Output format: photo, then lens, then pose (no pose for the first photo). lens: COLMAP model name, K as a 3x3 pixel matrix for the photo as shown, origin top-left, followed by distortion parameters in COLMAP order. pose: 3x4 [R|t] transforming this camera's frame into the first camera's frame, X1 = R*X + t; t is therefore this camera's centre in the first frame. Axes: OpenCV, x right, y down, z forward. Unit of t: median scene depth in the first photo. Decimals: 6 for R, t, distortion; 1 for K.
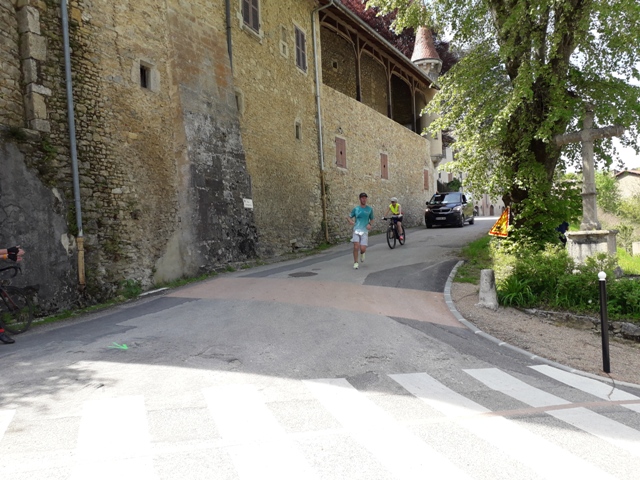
lens RADIAL K [[512.0, 0, 308.8], [0, 512.0, 244.2], [0, 0, 1]] dist [0.029155, -0.062797]
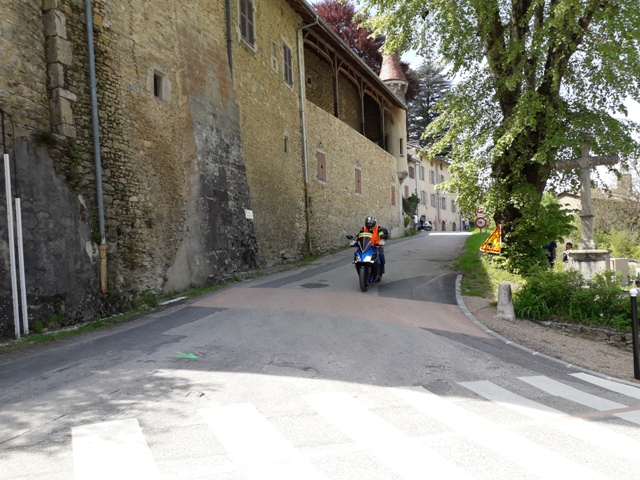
lens RADIAL K [[512.0, 0, 312.7], [0, 512.0, 238.6], [0, 0, 1]] dist [0.029155, -0.062797]
pose [[0.994242, 0.021461, 0.104984, -0.117075], [-0.017990, 0.999263, -0.033899, -0.000462], [-0.105634, 0.031815, 0.993896, -0.015054]]
